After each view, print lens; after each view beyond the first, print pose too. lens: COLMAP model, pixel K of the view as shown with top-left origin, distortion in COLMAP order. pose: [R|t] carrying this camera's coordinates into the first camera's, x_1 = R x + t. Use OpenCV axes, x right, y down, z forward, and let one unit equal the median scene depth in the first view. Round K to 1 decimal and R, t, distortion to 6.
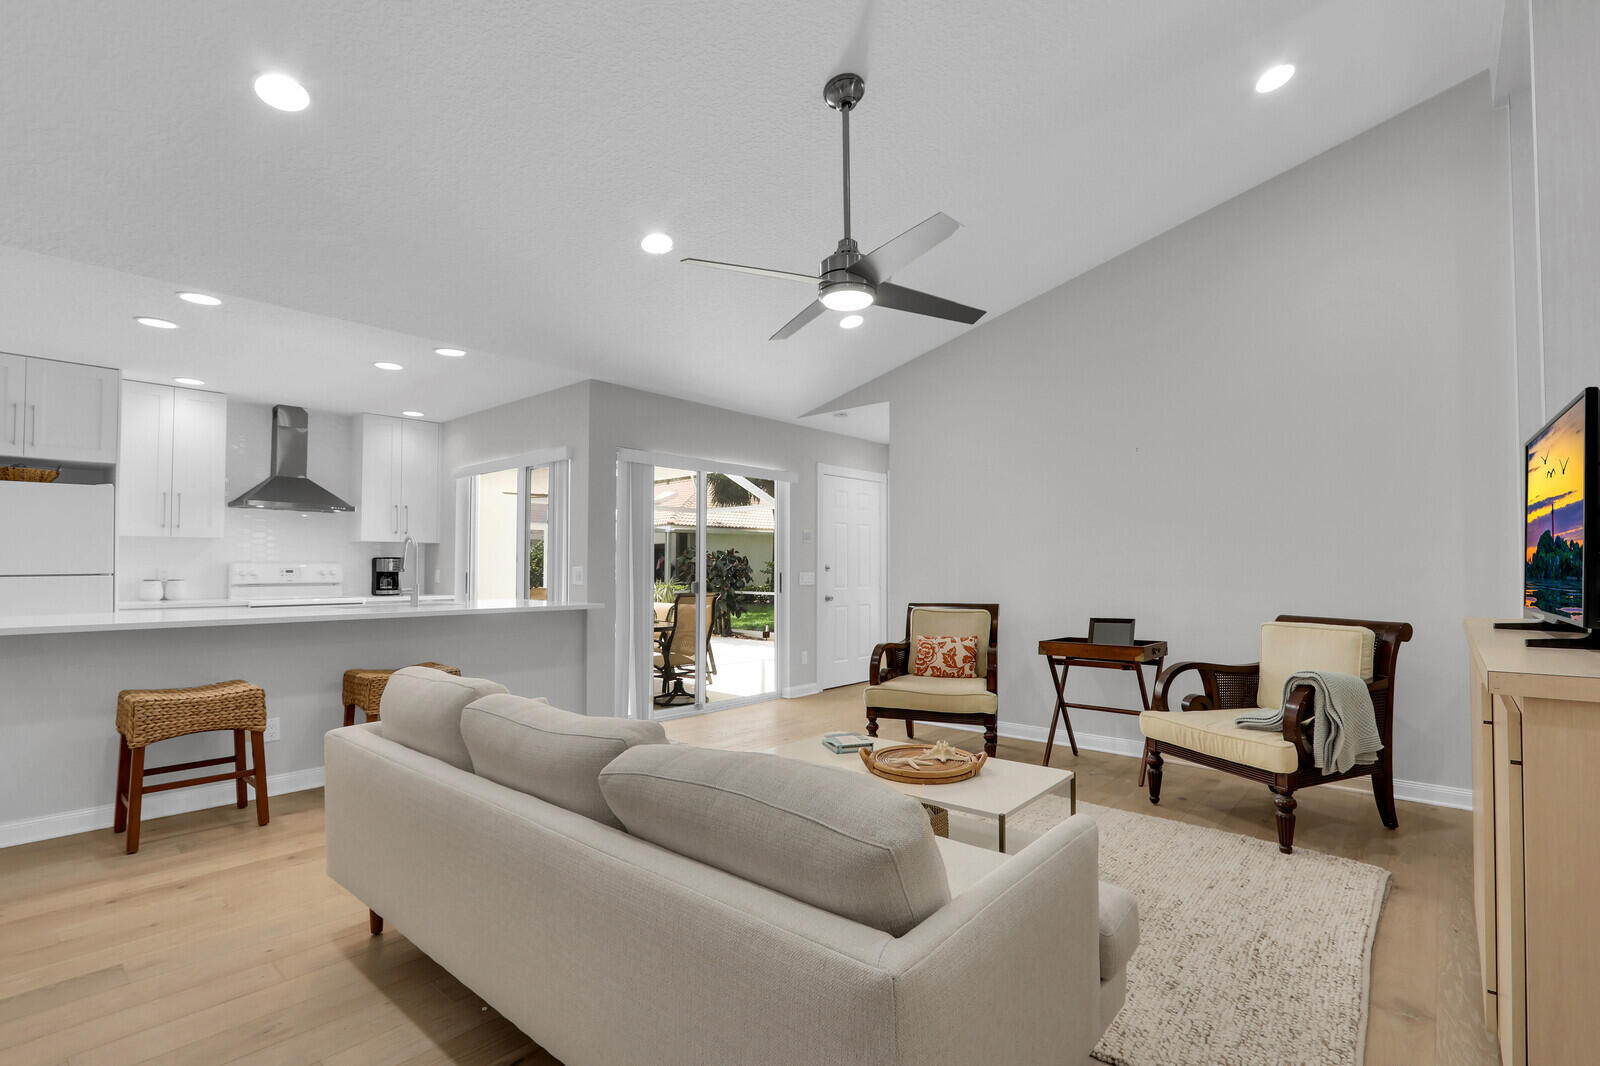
lens RADIAL K [[746.5, 0, 803.3], [0, 746.5, 542.3], [0, 0, 1]] dist [-0.001869, 0.000225]
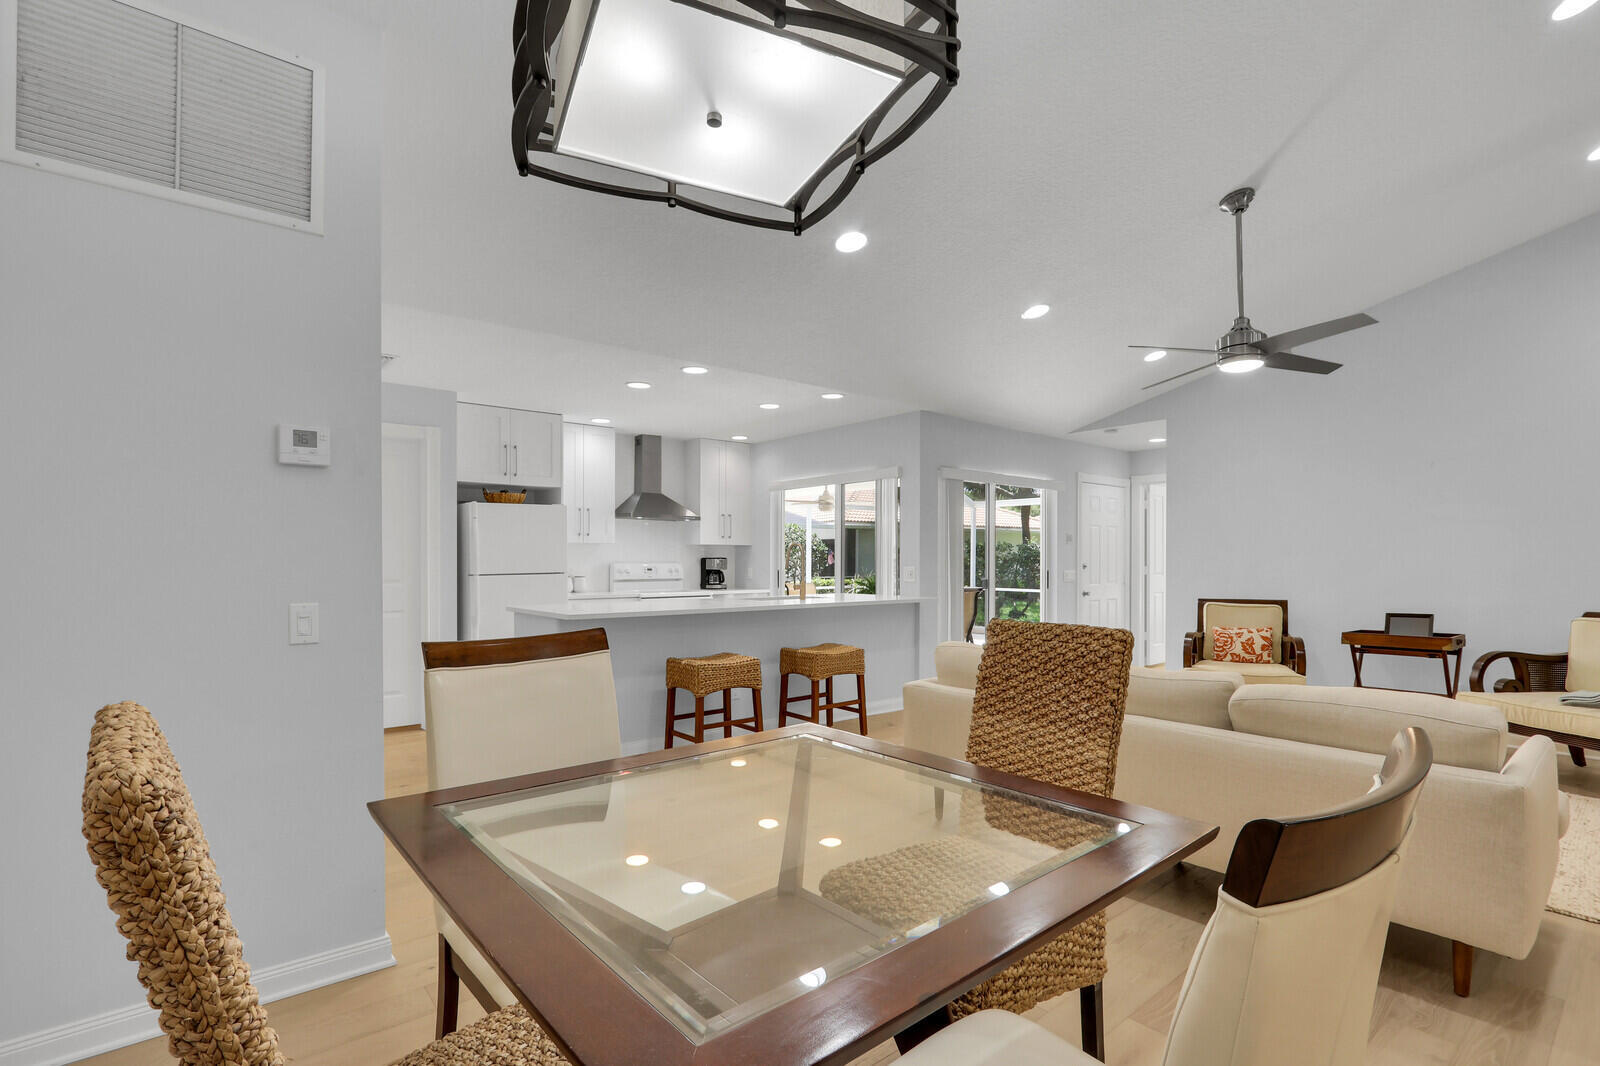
lens RADIAL K [[759.6, 0, 823.3], [0, 759.6, 561.0], [0, 0, 1]] dist [0.004543, 0.000595]
pose [[0.991068, -0.000553, -0.133356, -0.303191], [0.005496, 0.999311, 0.036706, -0.025191], [0.133244, -0.037111, 0.990388, -0.260408]]
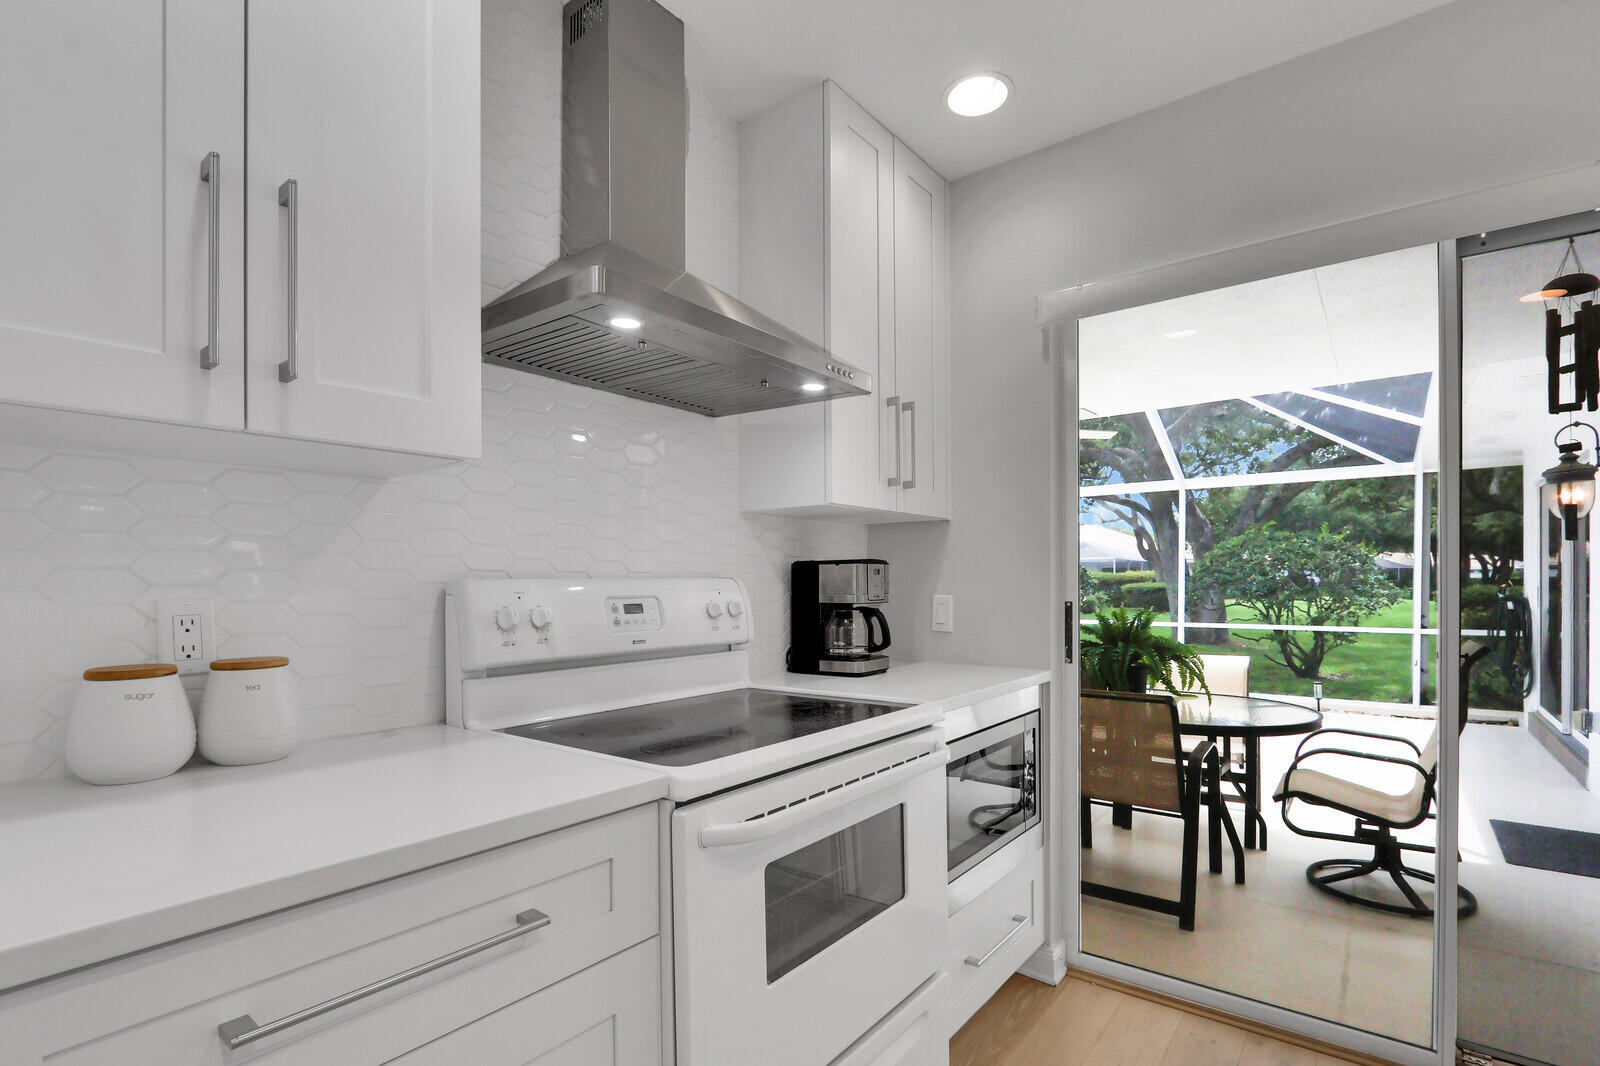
lens RADIAL K [[757.4, 0, 801.6], [0, 757.4, 578.4], [0, 0, 1]] dist [-0.005374, -0.000412]
pose [[0.998465, -0.002431, 0.055340, -0.820958], [0.000546, 0.999420, 0.034053, 0.023382], [-0.055391, -0.033970, 0.997887, 0.919204]]
